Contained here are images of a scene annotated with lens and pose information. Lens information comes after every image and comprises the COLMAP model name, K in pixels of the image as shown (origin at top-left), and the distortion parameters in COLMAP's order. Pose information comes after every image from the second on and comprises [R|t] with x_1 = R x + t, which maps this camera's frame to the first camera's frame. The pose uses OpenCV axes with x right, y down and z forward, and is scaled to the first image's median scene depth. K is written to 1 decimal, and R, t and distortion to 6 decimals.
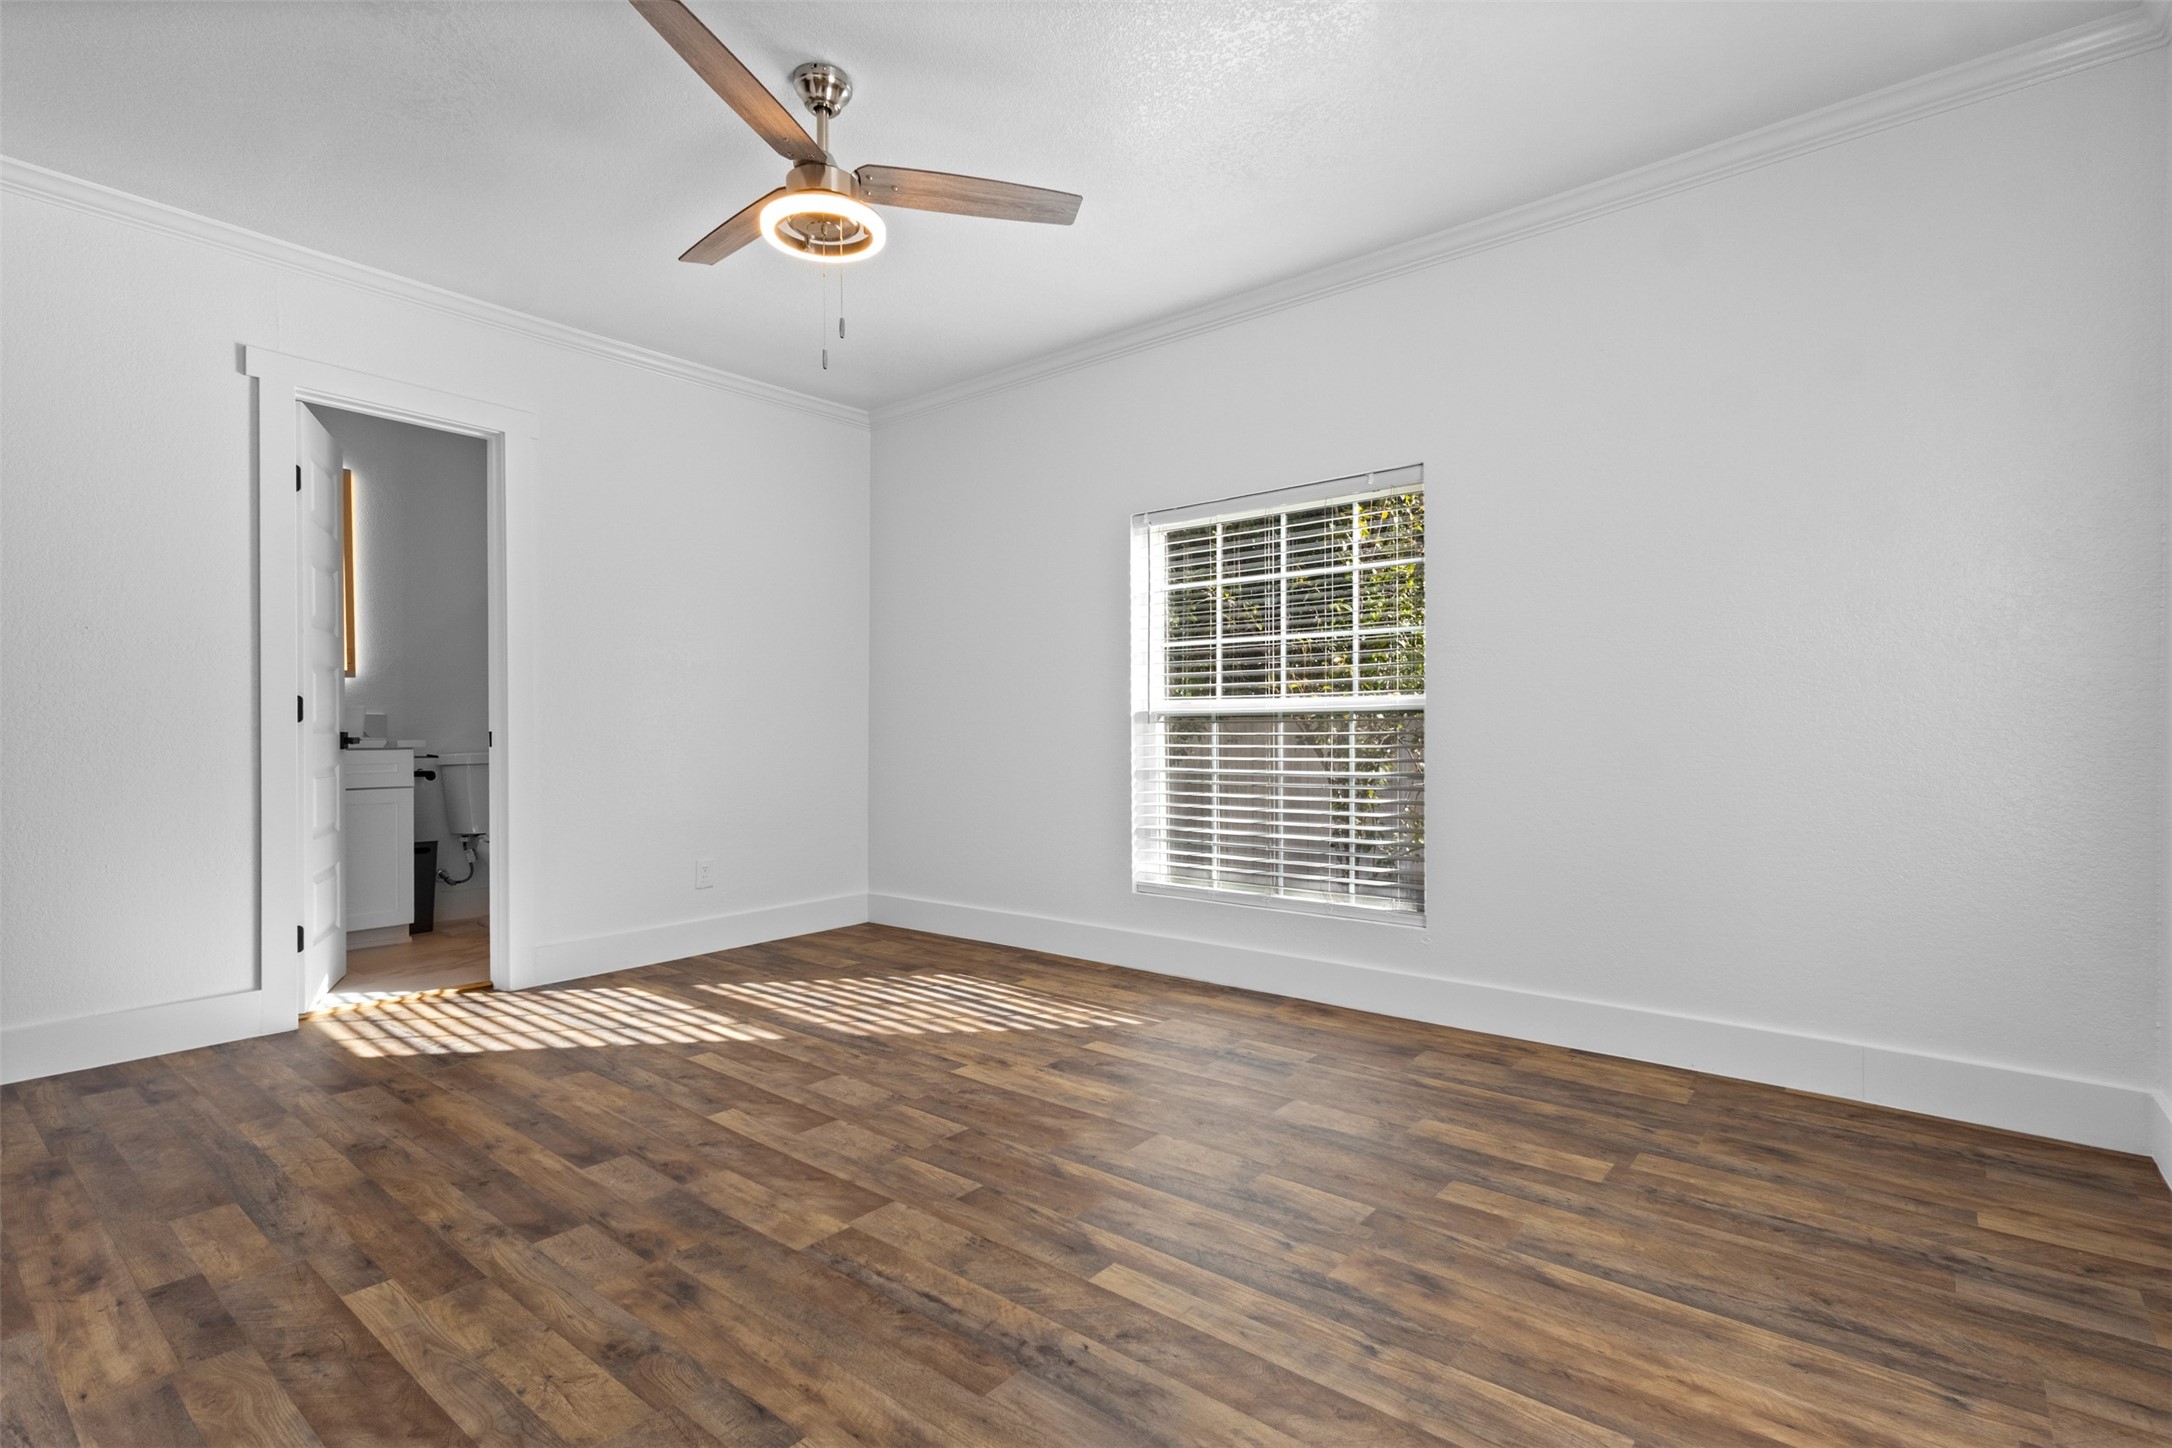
lens RADIAL K [[1015.8, 0, 1092.3], [0, 1015.8, 744.6], [0, 0, 1]] dist [0.007435, -0.000340]
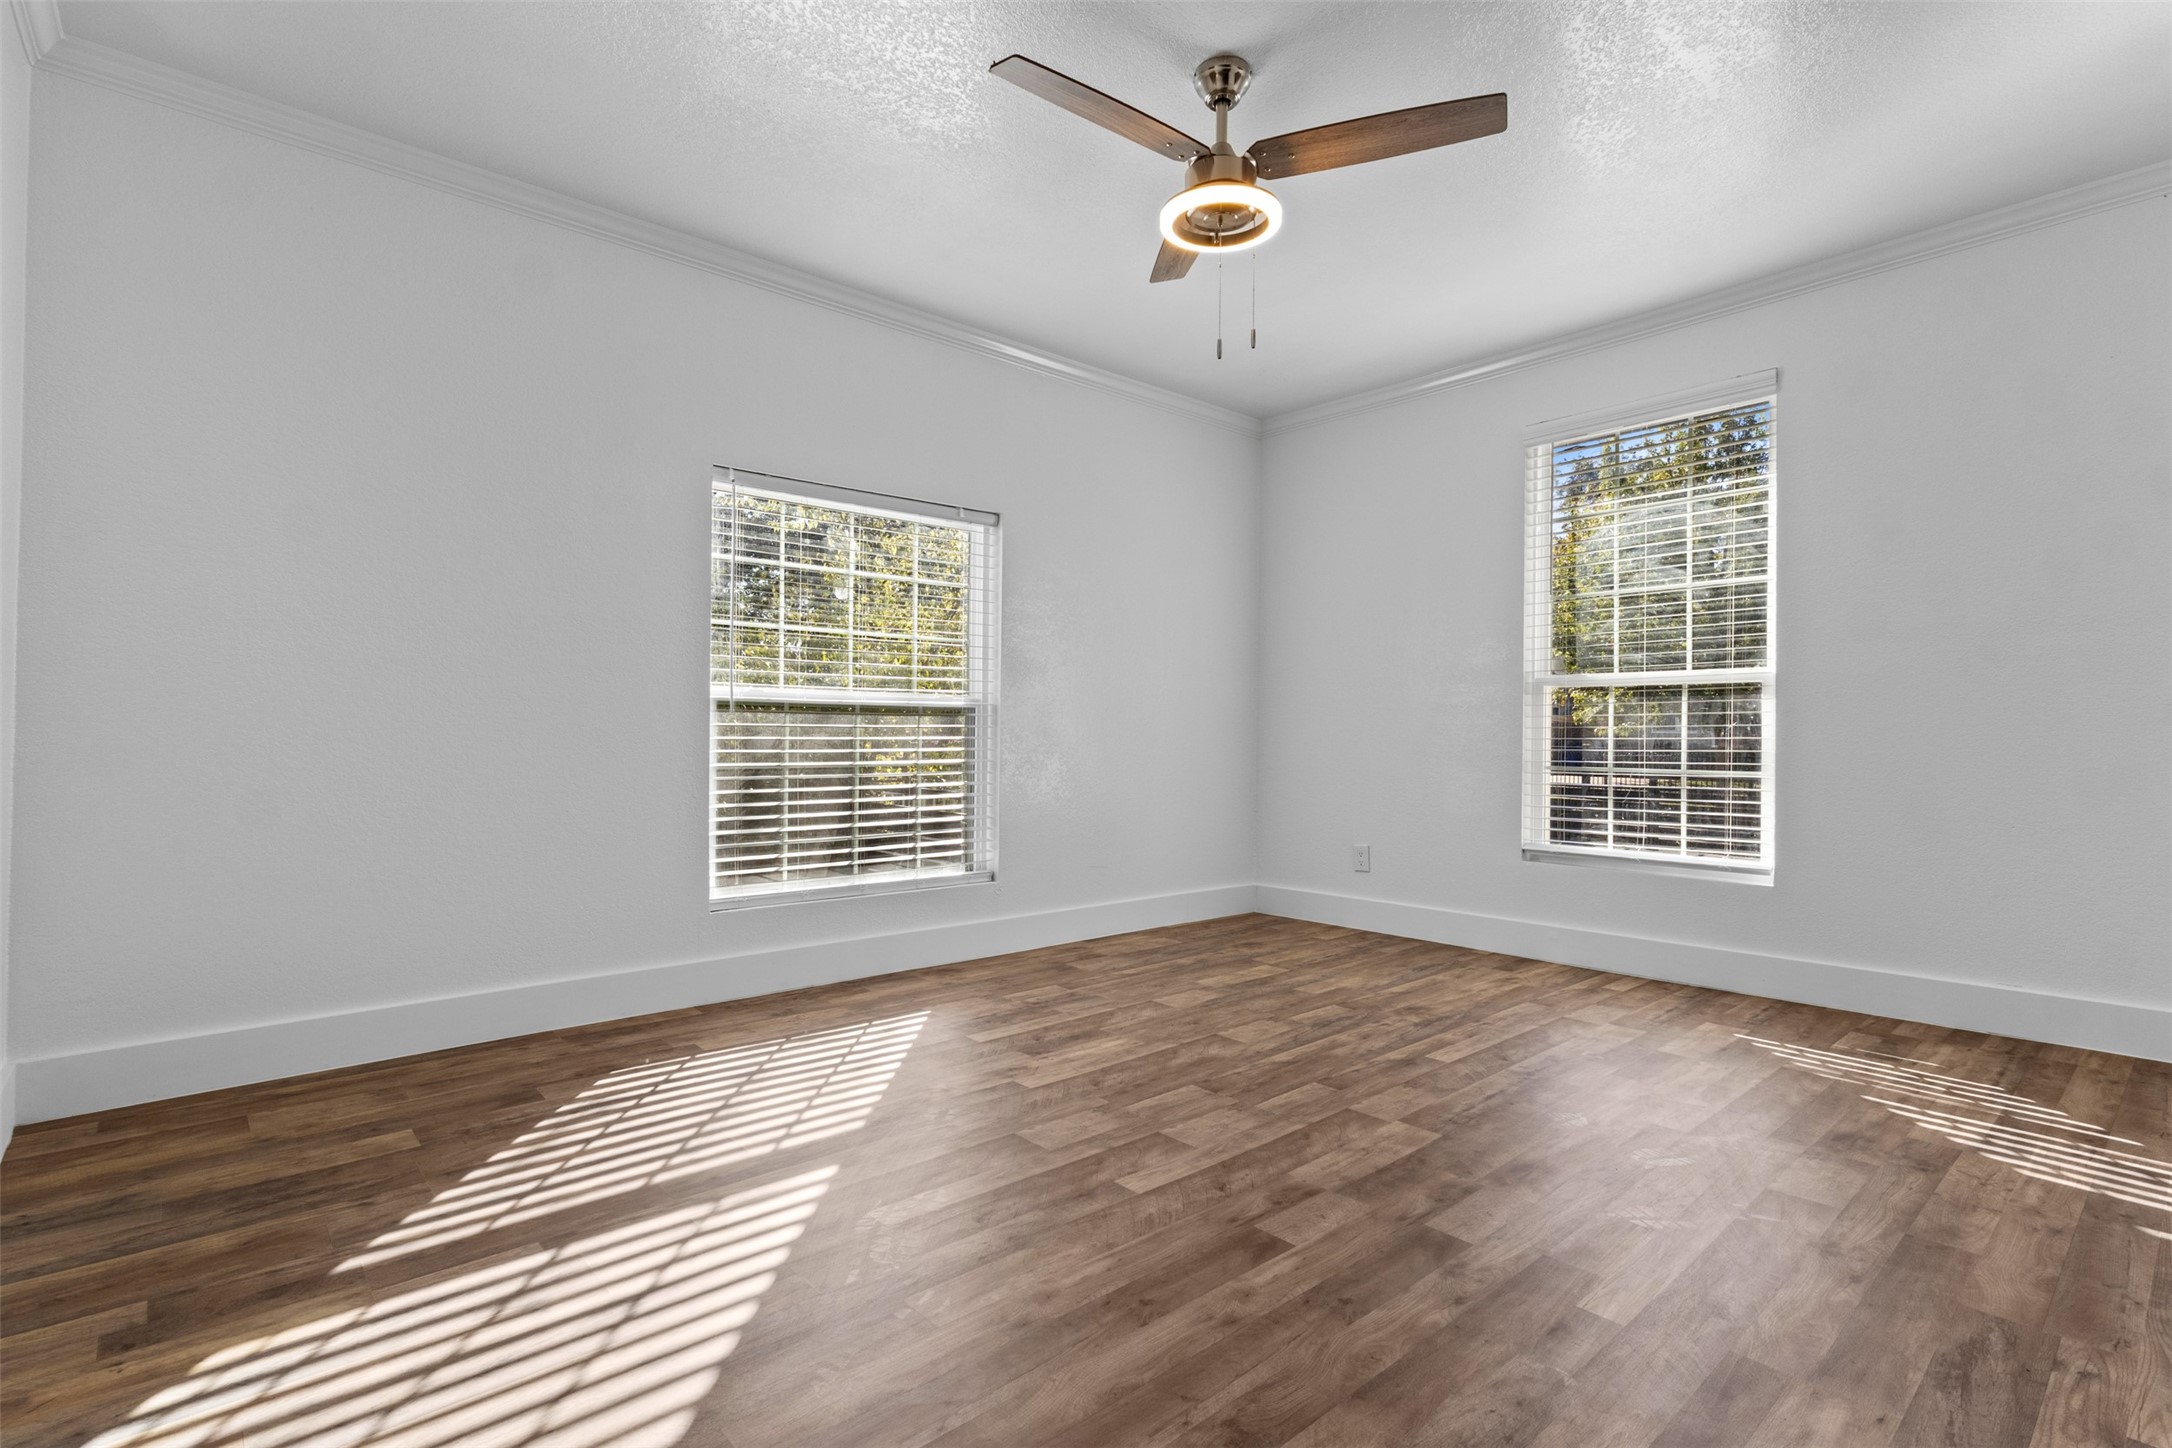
lens RADIAL K [[1015.8, 0, 1065.7], [0, 1015.8, 728.1], [0, 0, 1]] dist [0.007435, -0.000340]
pose [[0.171508, 0.007830, 0.985152, -0.938999], [0.002837, 0.999960, -0.008442, 0.001112], [-0.985179, 0.004243, 0.171479, 0.721992]]
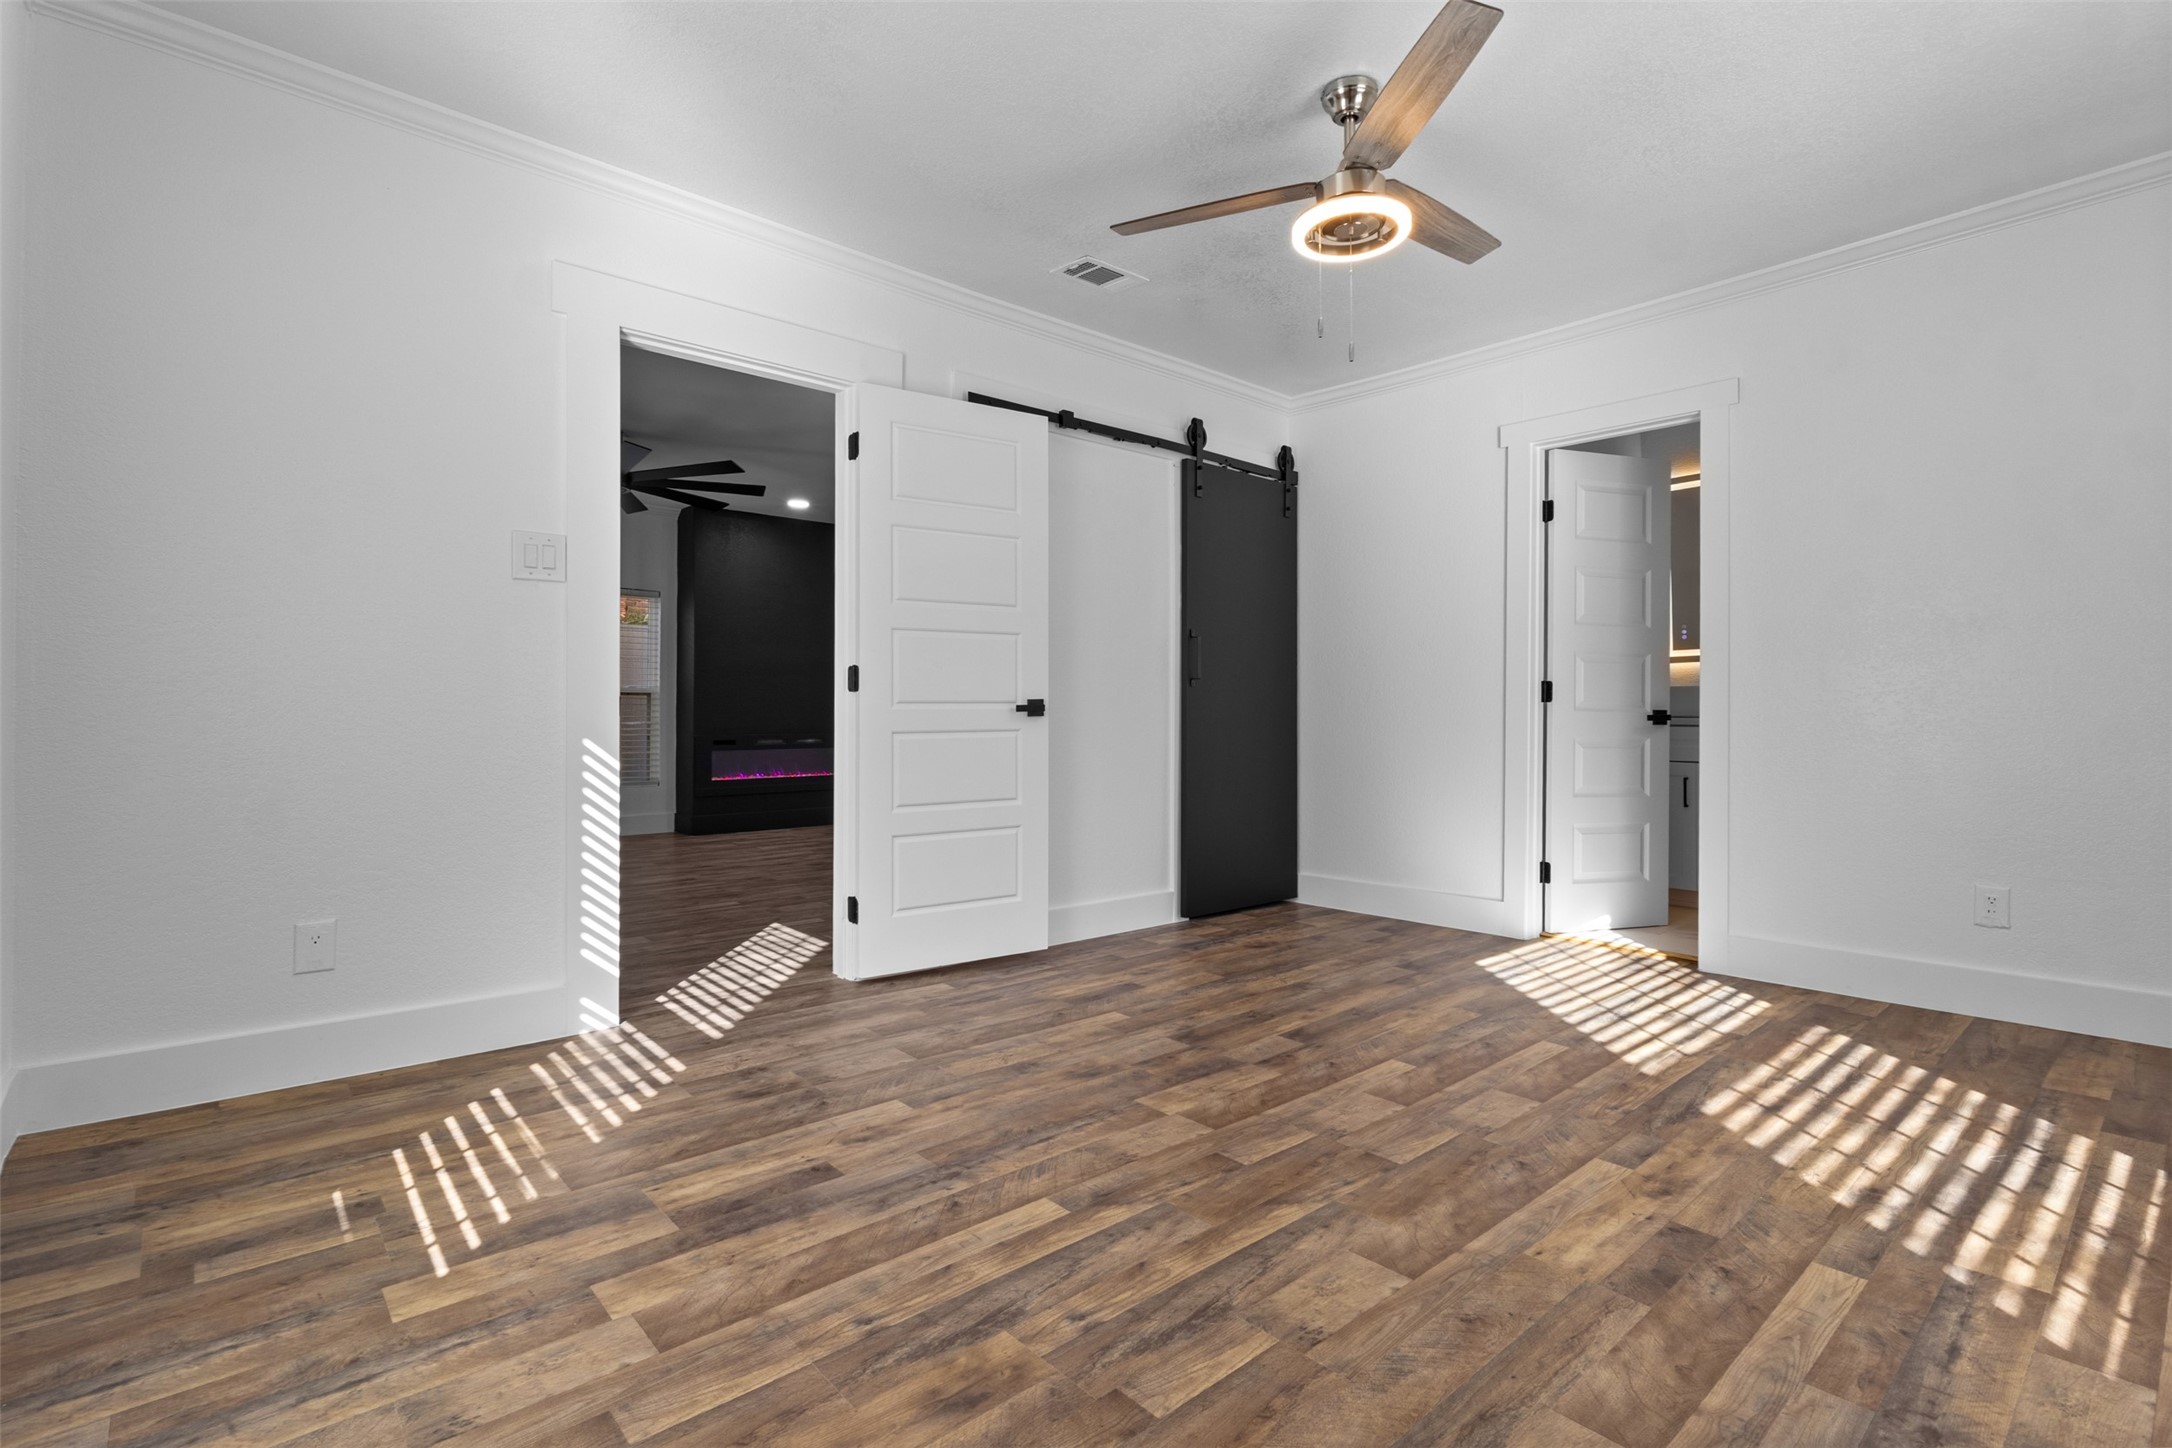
lens RADIAL K [[1015.8, 0, 1076.0], [0, 1015.8, 718.3], [0, 0, 1]] dist [0.007435, -0.000340]
pose [[-0.160890, 0.006148, -0.986953, 0.592695], [-0.014621, 0.999856, 0.008612, -0.004428], [0.986864, 0.015816, -0.160777, 0.657400]]
